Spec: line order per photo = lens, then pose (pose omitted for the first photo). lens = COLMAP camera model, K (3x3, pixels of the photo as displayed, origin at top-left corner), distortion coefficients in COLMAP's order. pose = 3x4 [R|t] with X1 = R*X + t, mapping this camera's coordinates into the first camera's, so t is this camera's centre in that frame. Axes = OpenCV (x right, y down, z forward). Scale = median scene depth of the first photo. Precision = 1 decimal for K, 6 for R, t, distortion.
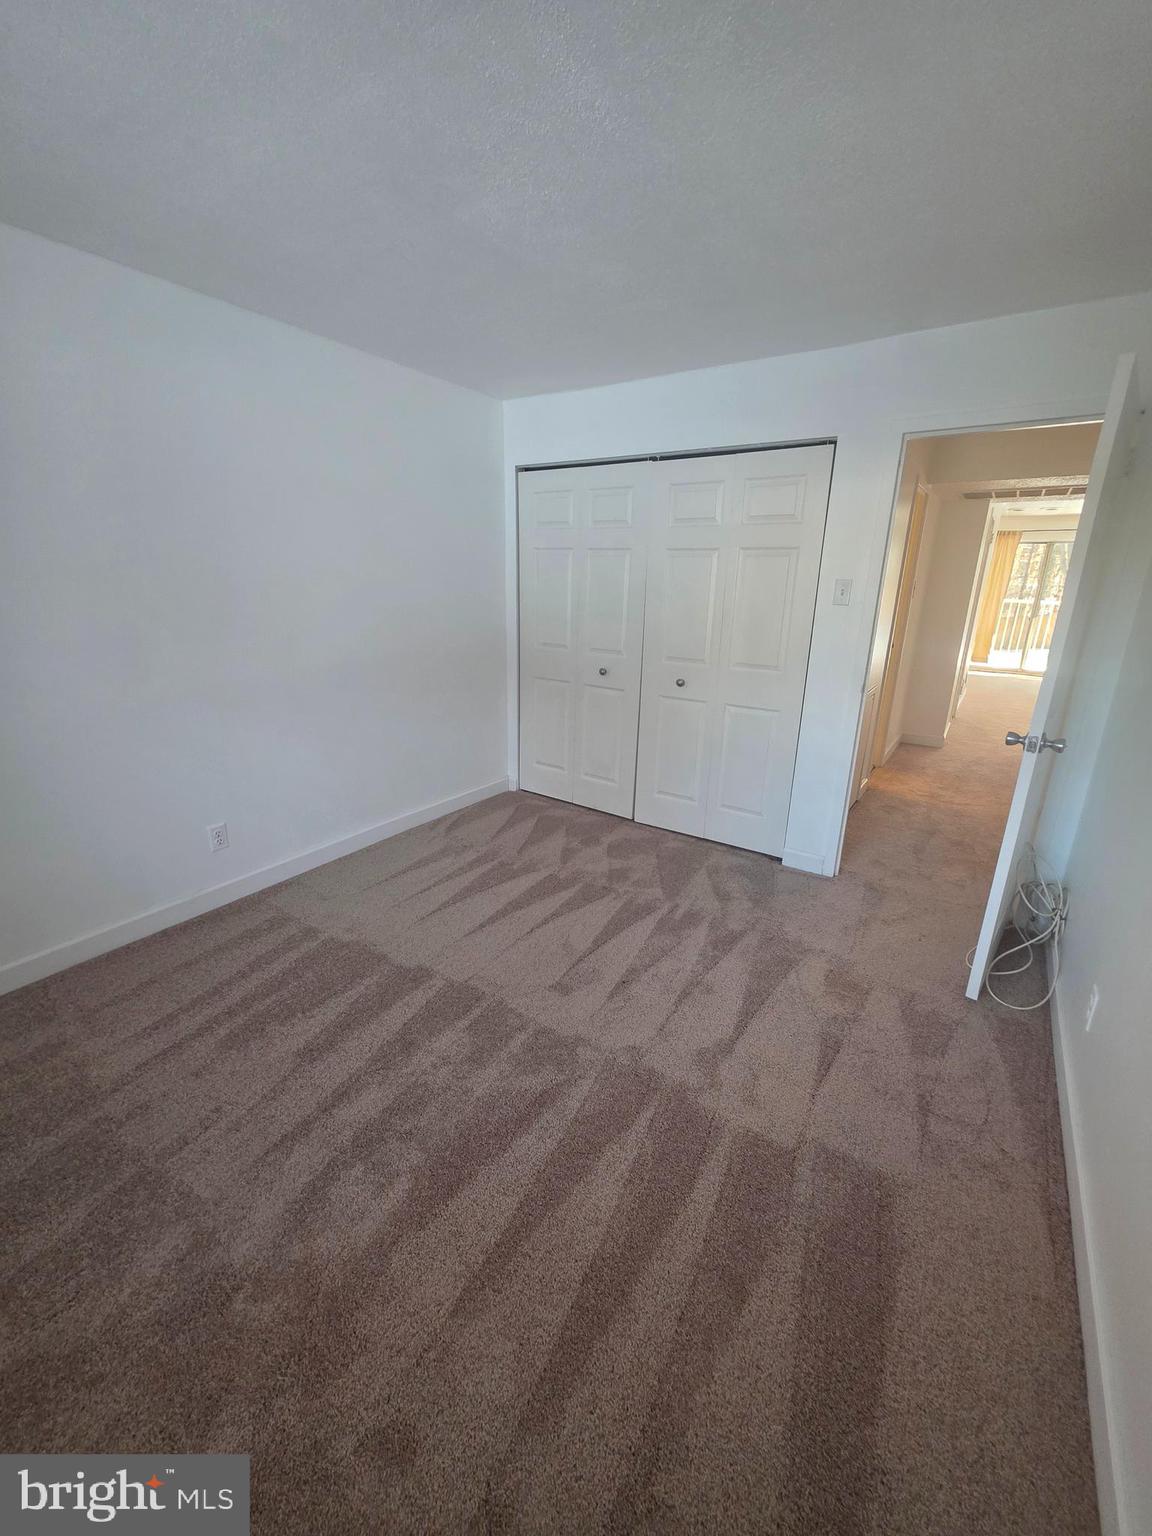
lens RADIAL K [[618.1, 0, 564.6], [0, 618.1, 760.8], [0, 0, 1]] dist [0.002288, 0.000689]
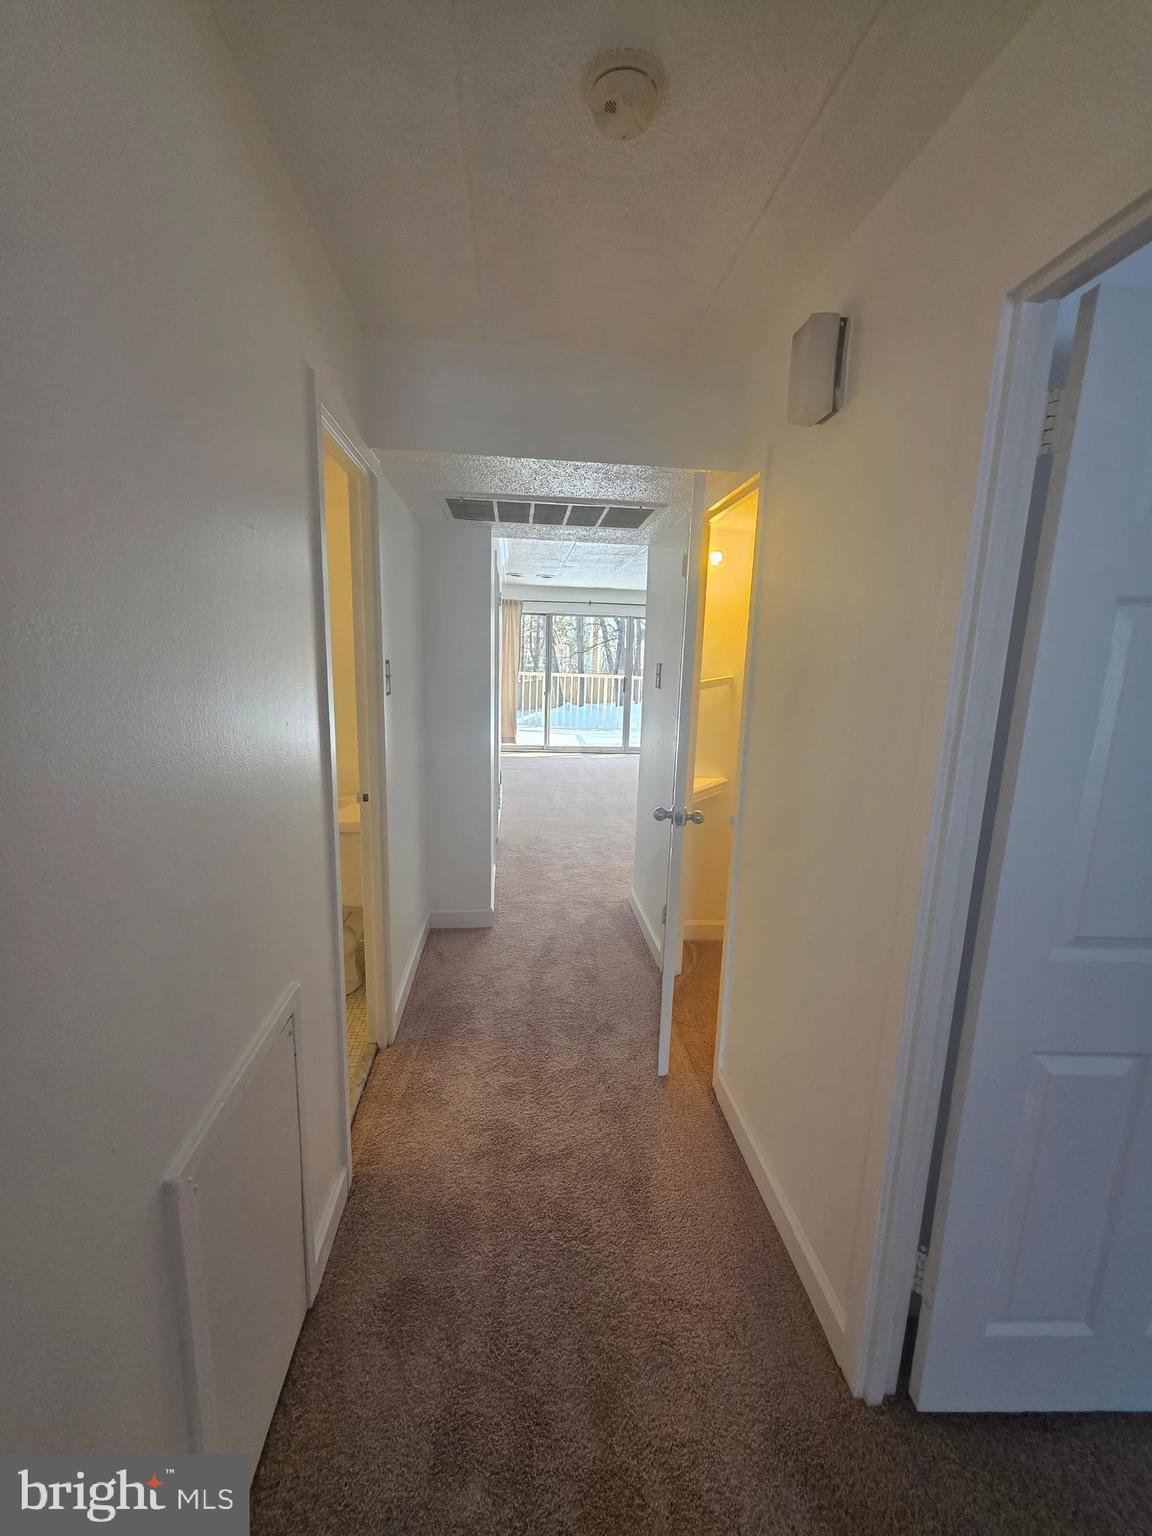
lens RADIAL K [[618.1, 0, 572.6], [0, 618.1, 767.0], [0, 0, 1]] dist [0.002288, 0.000689]
pose [[0.763006, -0.112703, 0.636490, 0.199165], [0.172933, 0.984381, -0.033003, -0.092033], [-0.622829, 0.135251, 0.770578, 0.306037]]
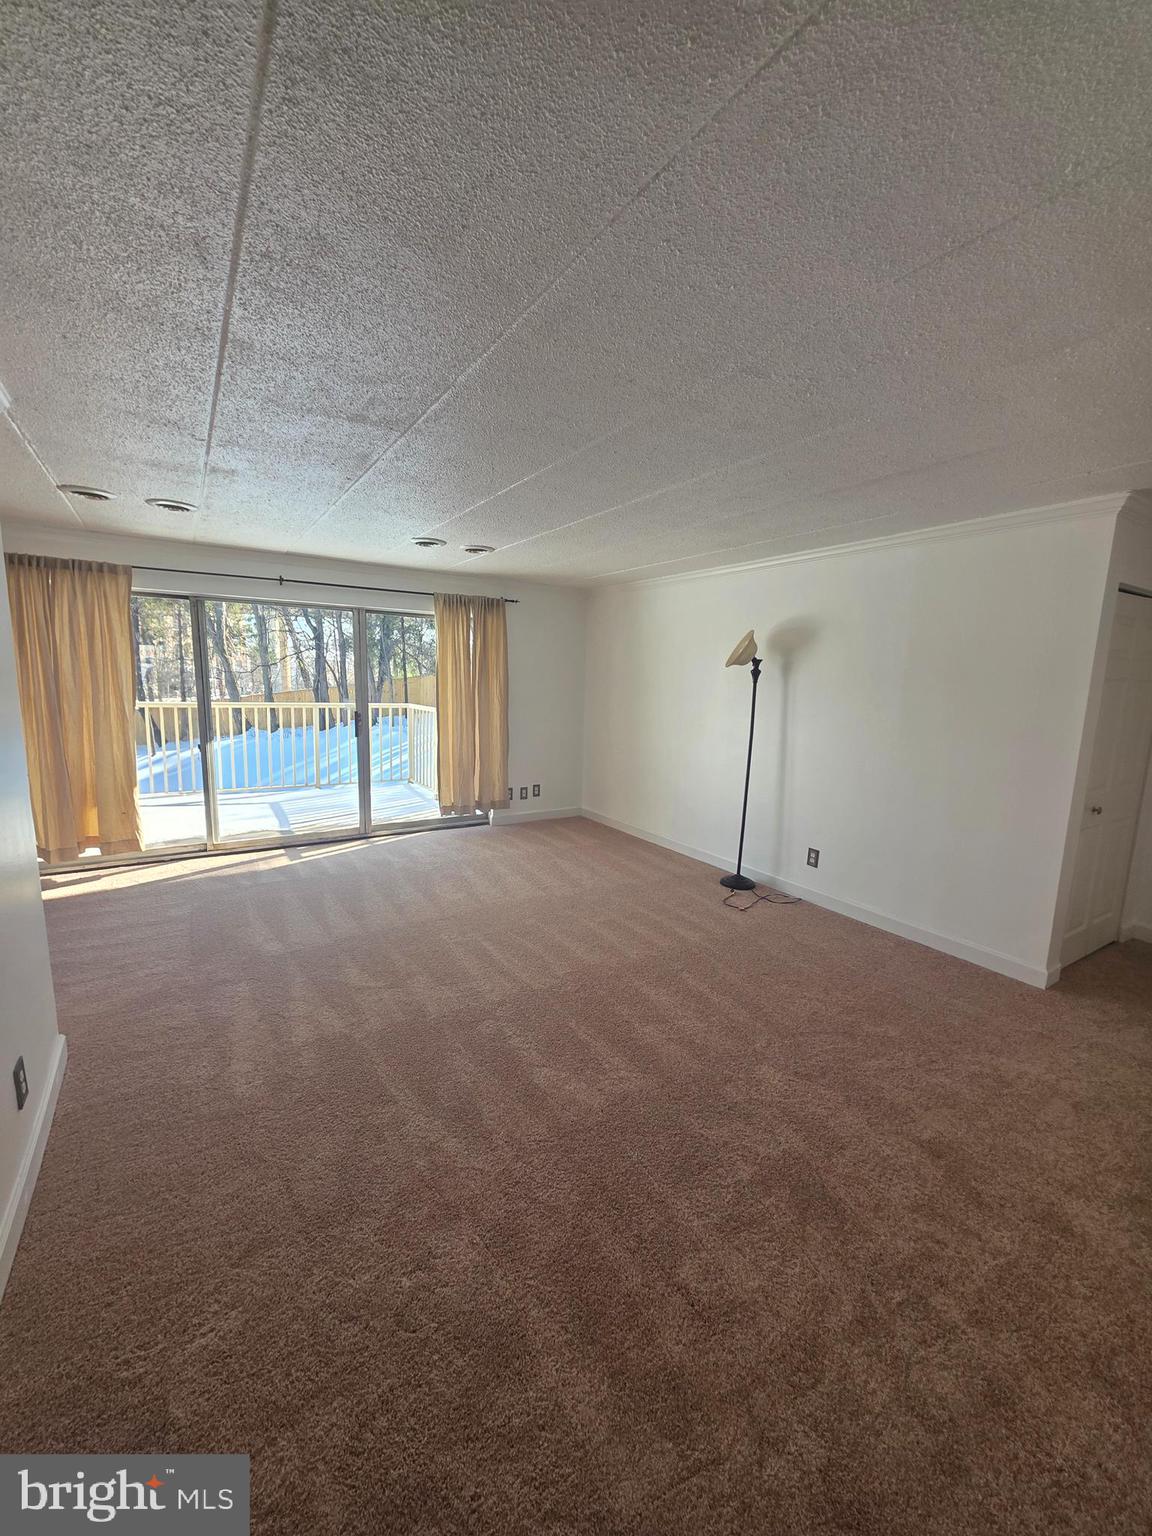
lens RADIAL K [[618.1, 0, 572.1], [0, 618.1, 762.9], [0, 0, 1]] dist [0.002288, 0.000689]
pose [[0.388550, -0.139468, 0.910811, 0.486115], [0.249939, 0.967372, 0.041505, -0.190642], [-0.886882, 0.211520, 0.410731, 0.626946]]
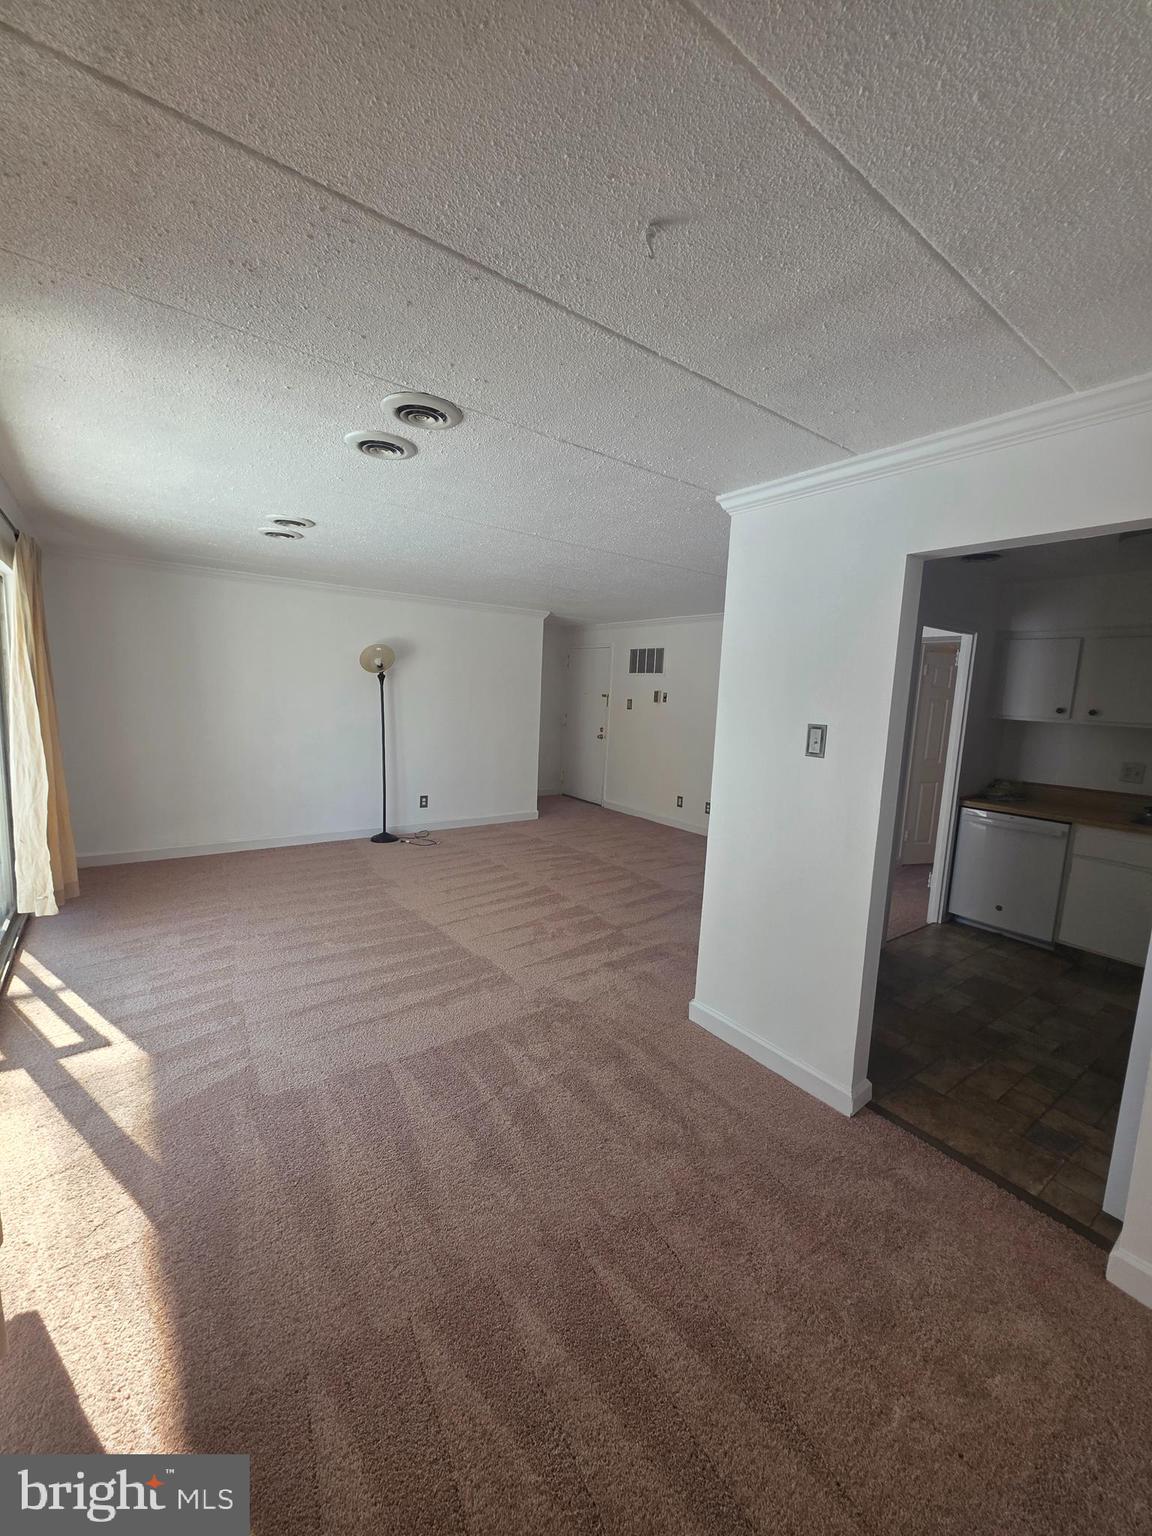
lens RADIAL K [[618.1, 0, 576.9], [0, 618.1, 769.9], [0, 0, 1]] dist [0.002288, 0.000689]
pose [[-0.942781, -0.101561, 0.317567, 0.614547], [0.037330, 0.914333, 0.403238, -0.393767], [-0.331315, 0.392020, -0.858225, 1.300835]]
